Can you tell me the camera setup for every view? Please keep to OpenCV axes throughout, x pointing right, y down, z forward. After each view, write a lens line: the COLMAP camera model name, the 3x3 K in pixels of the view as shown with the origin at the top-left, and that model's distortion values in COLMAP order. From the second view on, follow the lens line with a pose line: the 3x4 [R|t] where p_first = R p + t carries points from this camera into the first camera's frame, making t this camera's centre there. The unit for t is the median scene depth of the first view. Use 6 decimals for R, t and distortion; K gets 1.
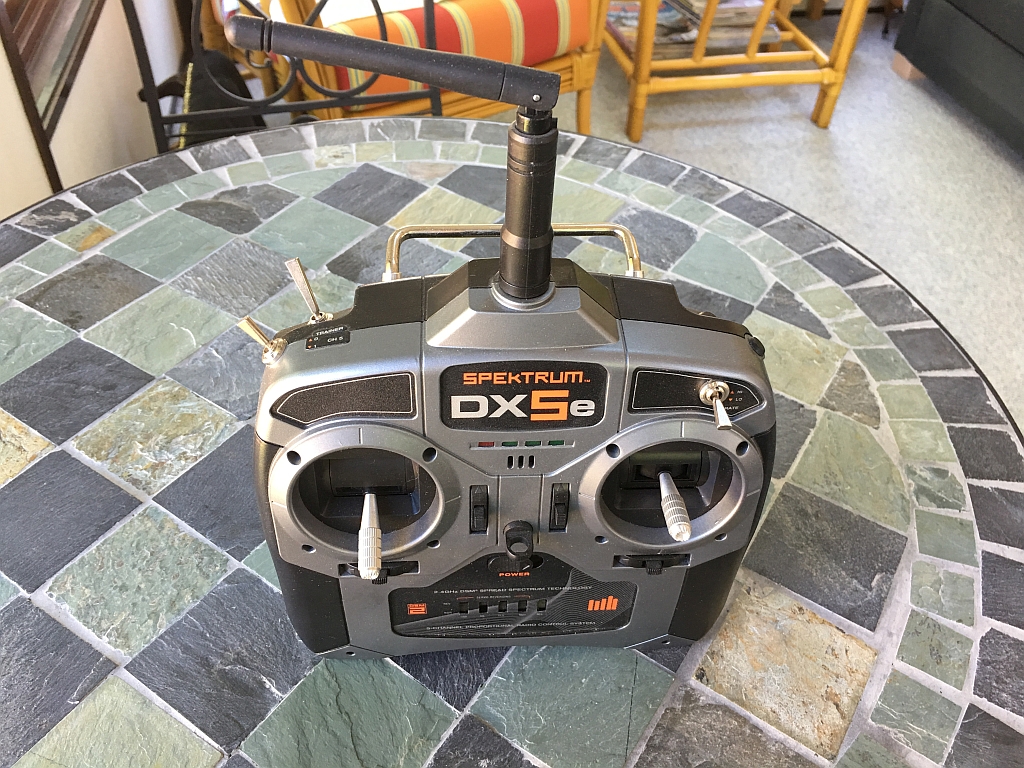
lens RADIAL K [[866.7, 0, 509.4], [0, 866.7, 371.7], [0, 0, 1]] dist [0.086559, -0.121033]
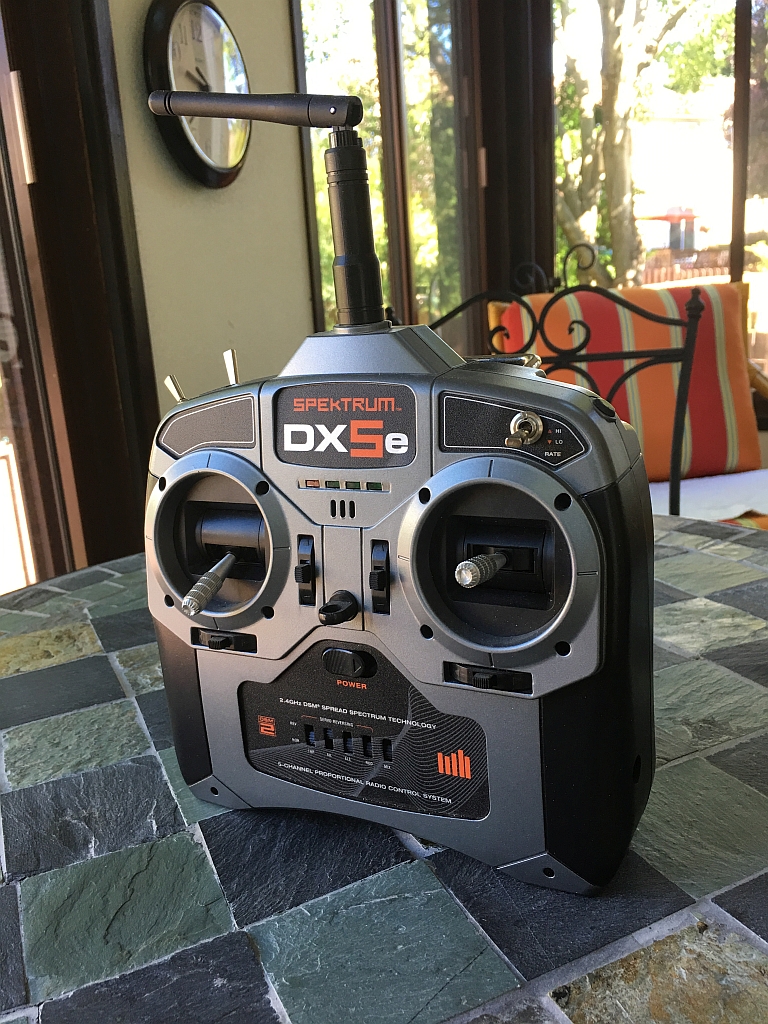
lens RADIAL K [[870.0, 0, 394.0], [0, 870.0, 508.8], [0, 0, 1]] dist [0.085641, -0.118276]
pose [[0.861102, 0.035196, -0.507212, 0.382802], [-0.269317, 0.877726, -0.396316, 0.286635], [0.431244, 0.477869, 0.765290, 0.239958]]
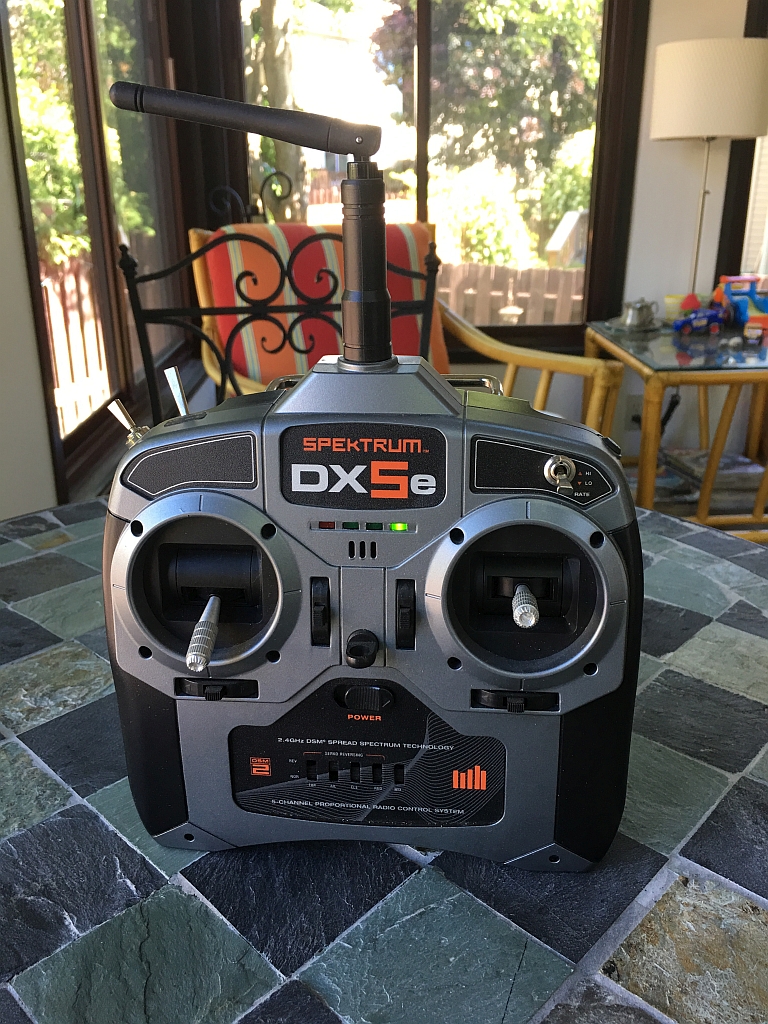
lens RADIAL K [[866.8, 0, 389.6], [0, 866.8, 515.1], [0, 0, 1]] dist [0.087879, -0.121310]
pose [[0.986430, 0.018318, -0.163159, 0.131575], [-0.078864, 0.924471, -0.373006, 0.251097], [0.144003, 0.380812, 0.913370, 0.124120]]
